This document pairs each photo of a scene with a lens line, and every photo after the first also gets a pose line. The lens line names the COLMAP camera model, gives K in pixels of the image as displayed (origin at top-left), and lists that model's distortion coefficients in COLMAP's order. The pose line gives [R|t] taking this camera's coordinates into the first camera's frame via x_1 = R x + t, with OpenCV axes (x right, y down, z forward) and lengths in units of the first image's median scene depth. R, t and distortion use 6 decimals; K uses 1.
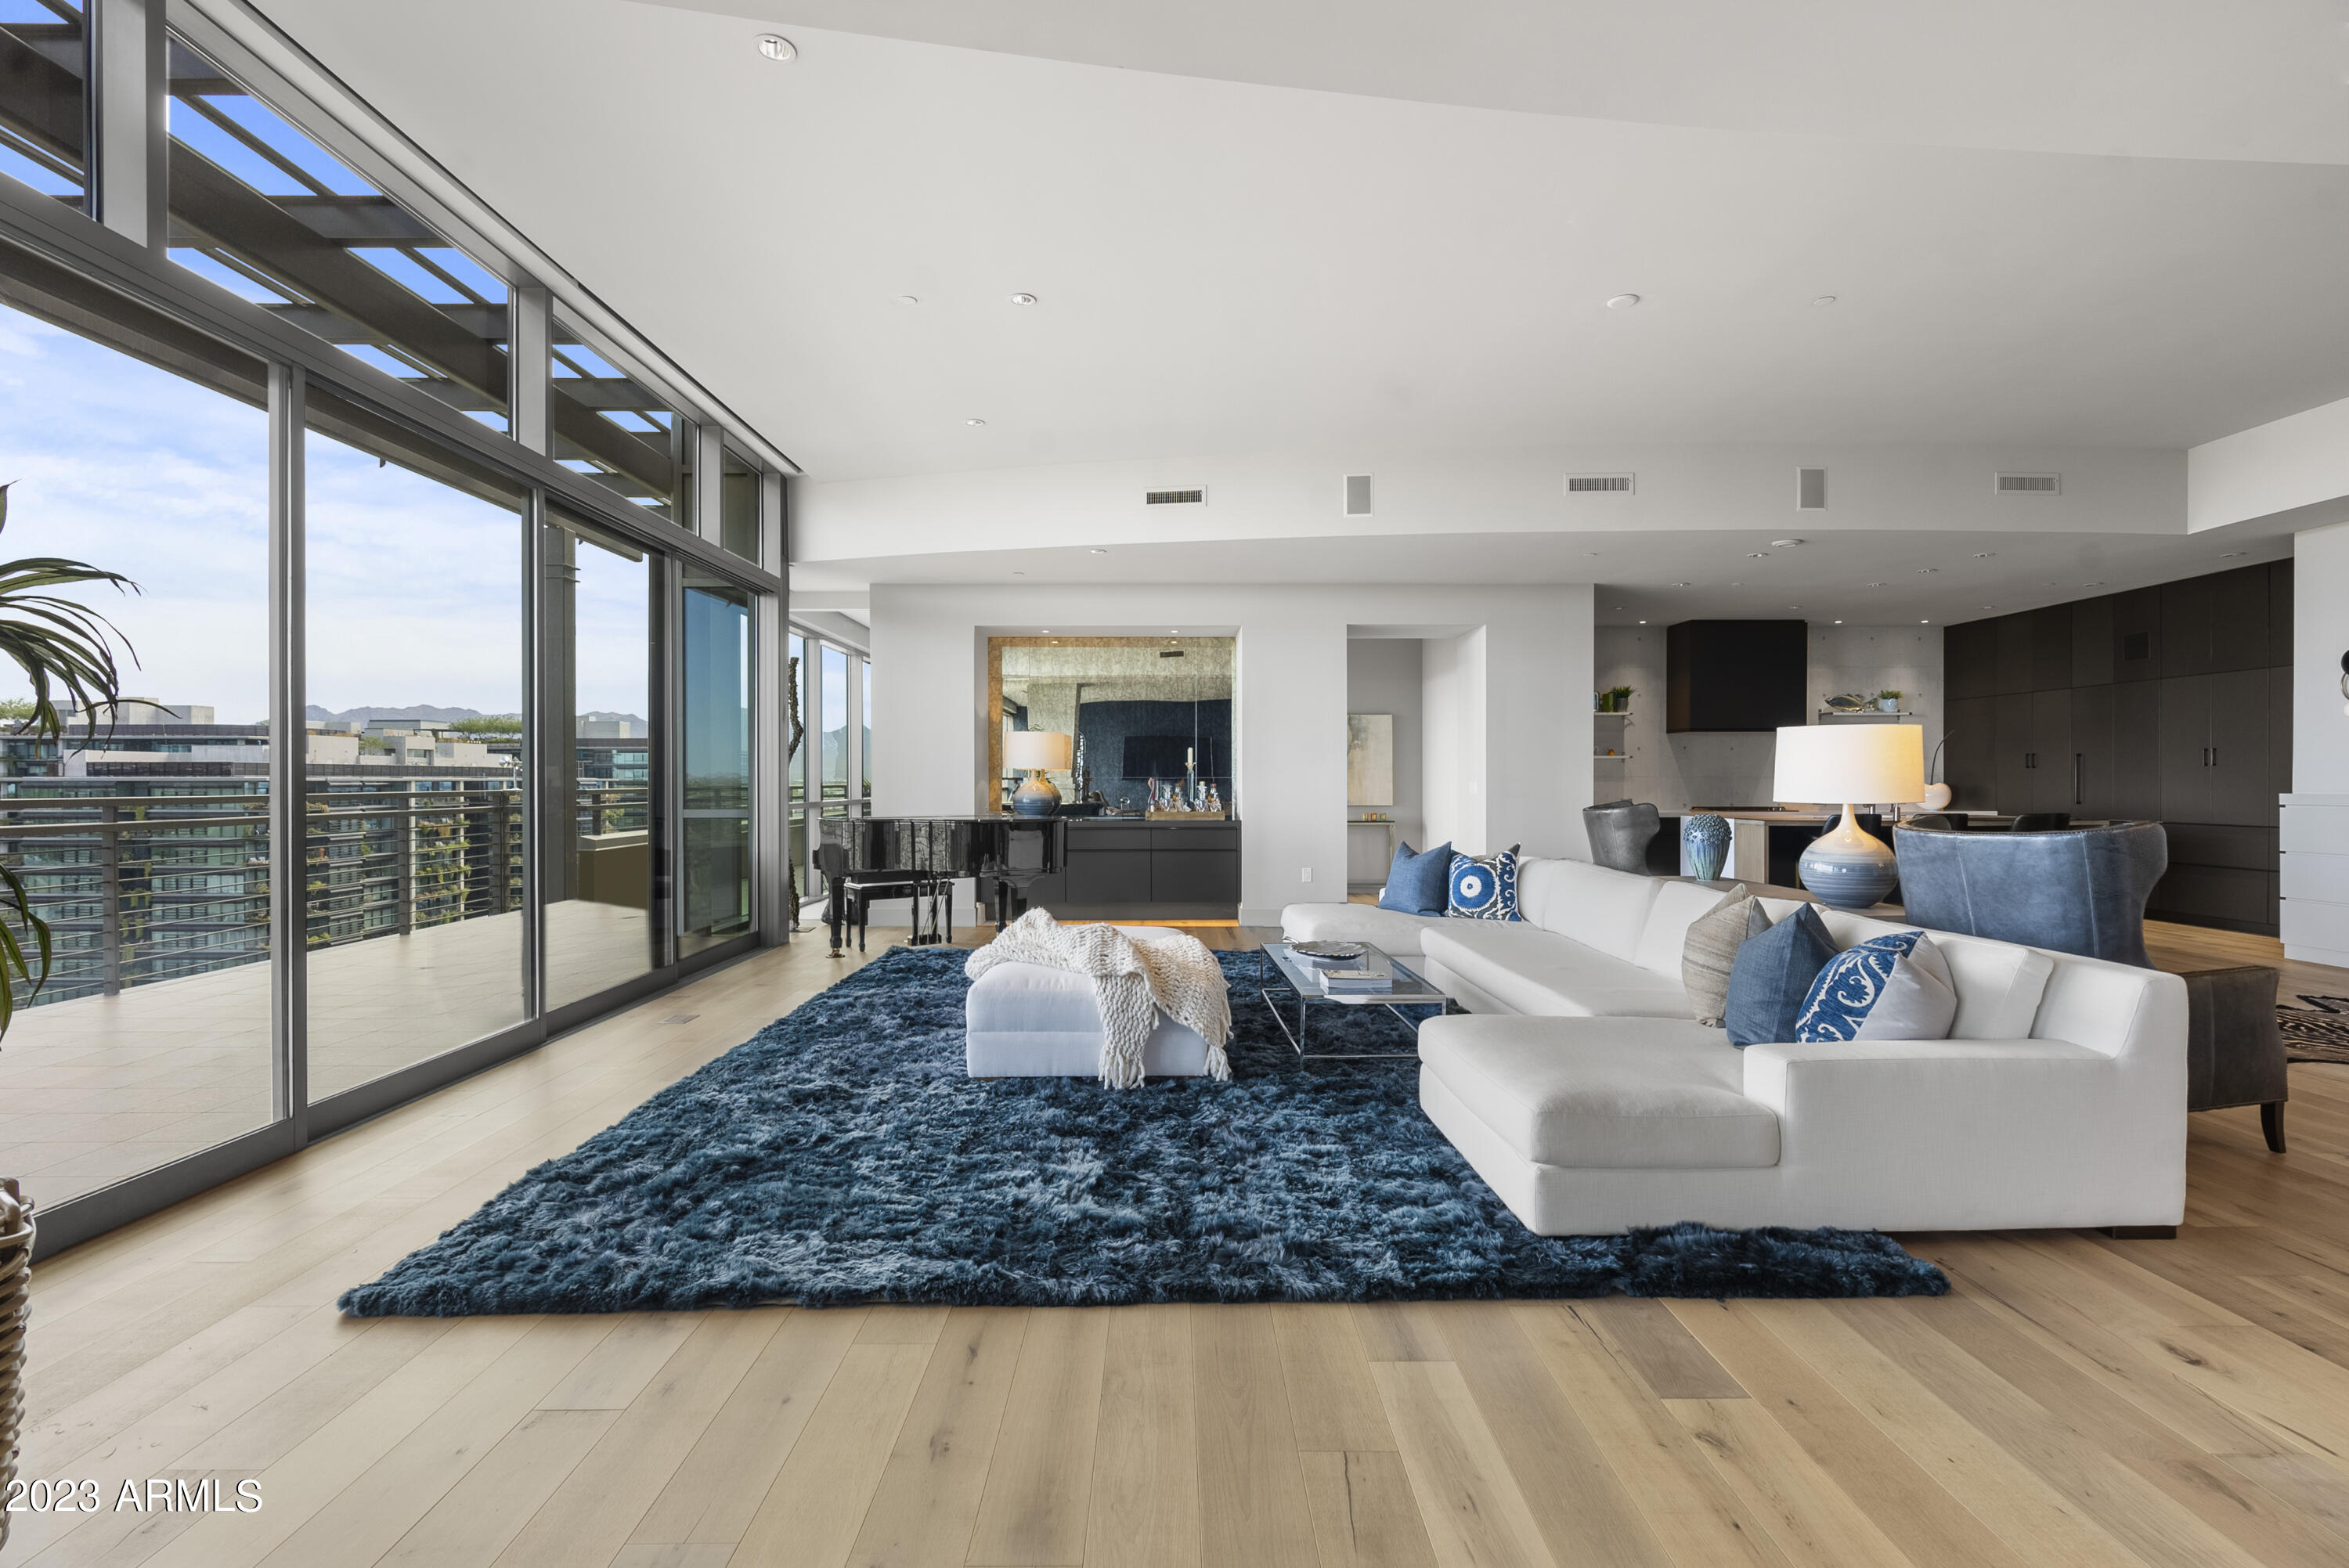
lens RADIAL K [[1065.2, 0, 1176.1], [0, 1065.2, 791.2], [0, 0, 1]] dist [-0.001596, 0.000143]
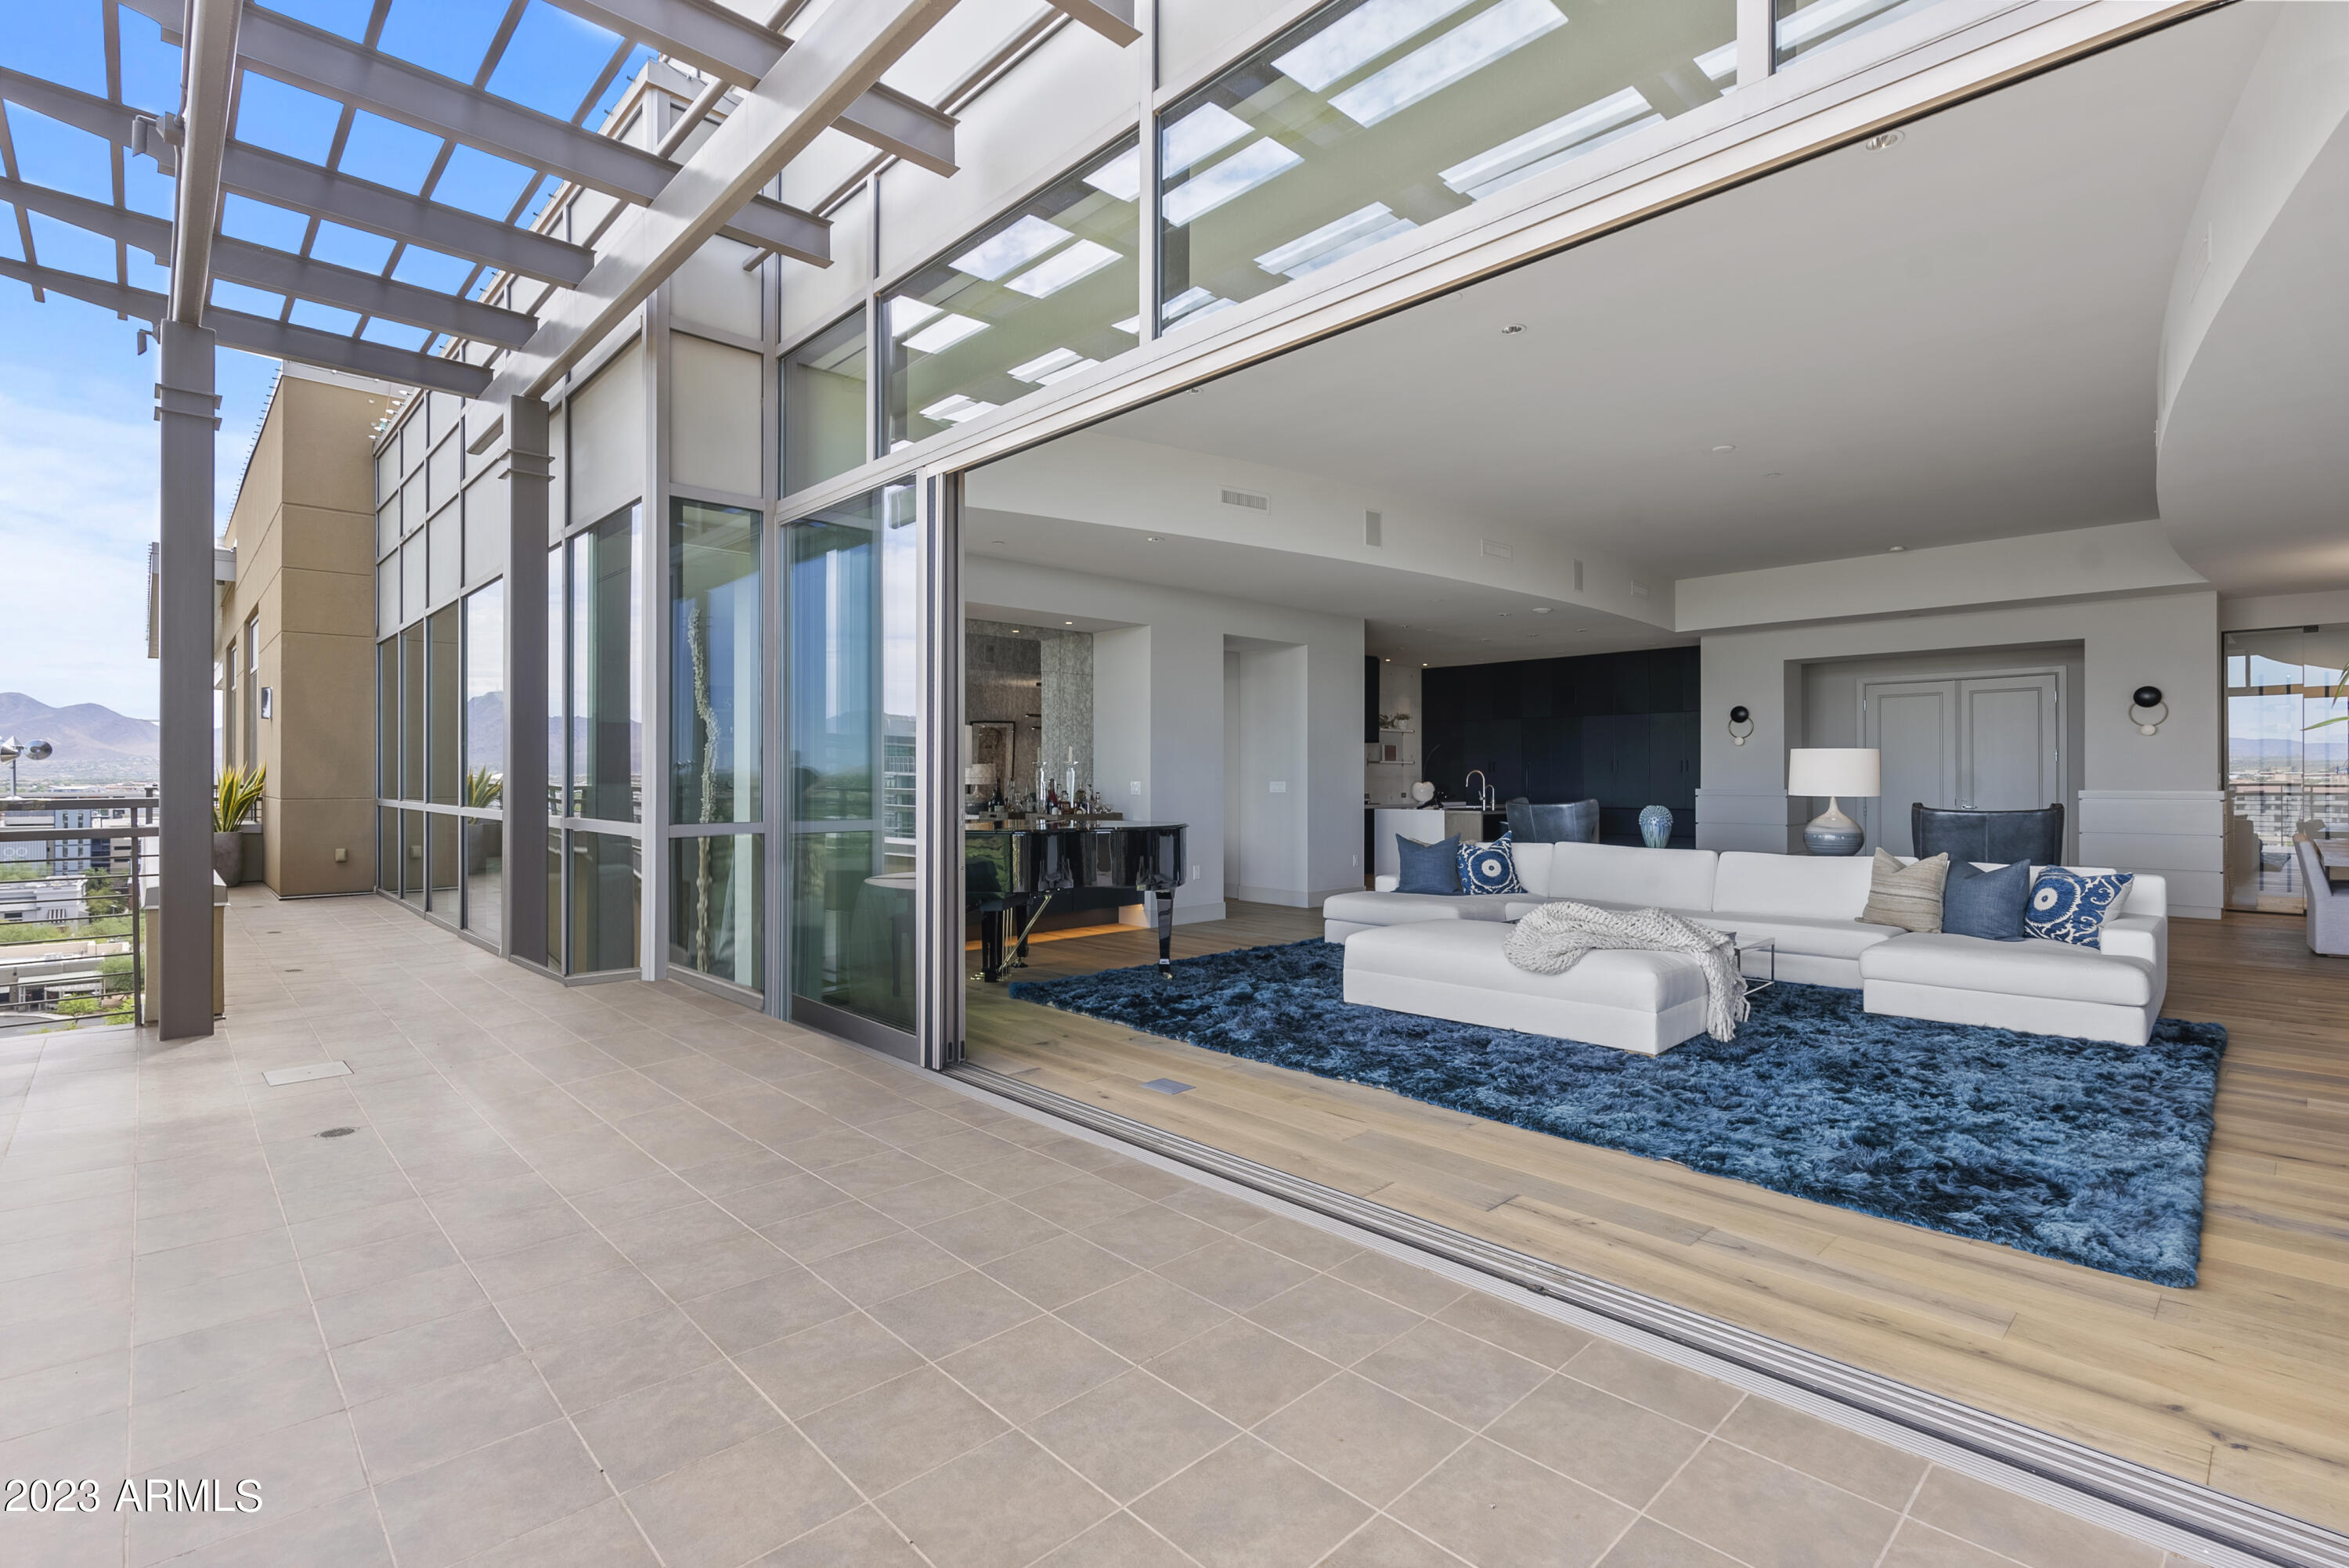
lens RADIAL K [[1065.2, 0, 1178.9], [0, 1065.2, 776.8], [0, 0, 1]] dist [-0.001596, 0.000143]
pose [[0.718981, 0.003484, 0.695021, -0.735023], [0.006488, 0.999910, -0.011724, -0.002985], [-0.695000, 0.012939, 0.718893, 0.319380]]
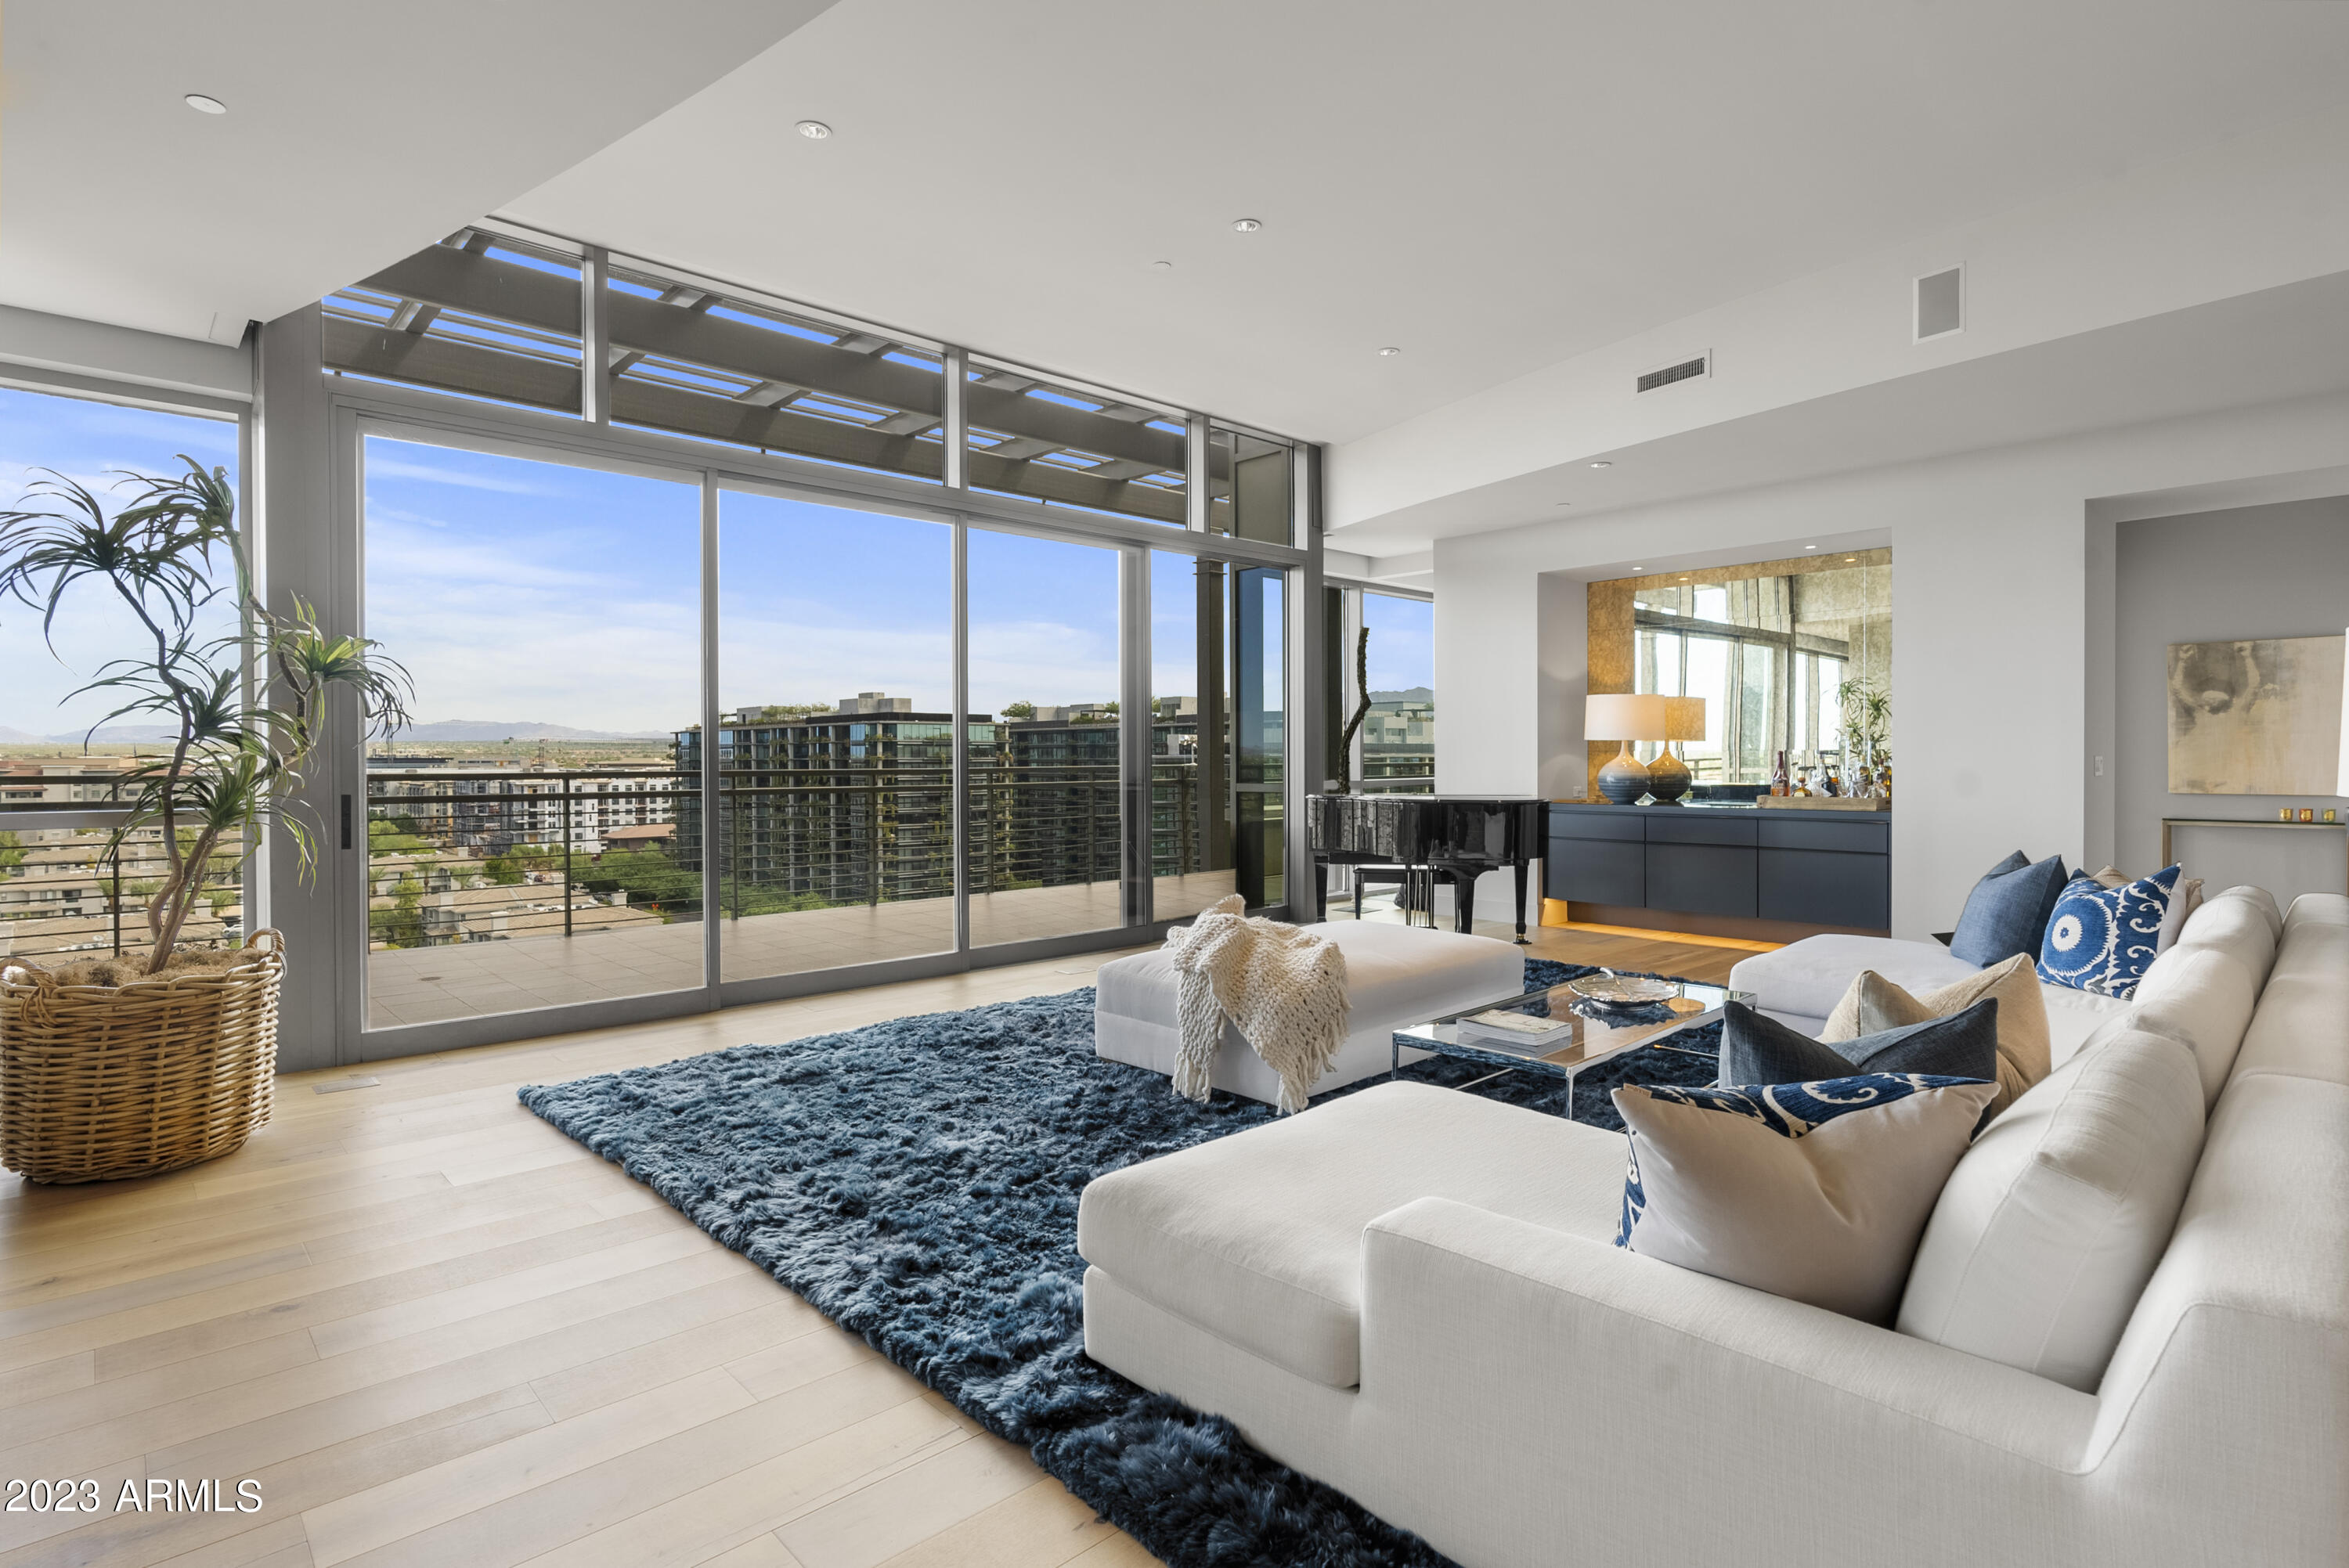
lens RADIAL K [[1169.3, 0, 1152.1], [0, 1169.3, 779.5], [0, 0, 1]] dist [-0.002472, -0.000946]
pose [[0.675112, 0.011373, -0.737628, 0.357267], [-0.003946, 0.999923, 0.011805, -0.000148], [0.737705, -0.005059, 0.675104, 0.173734]]
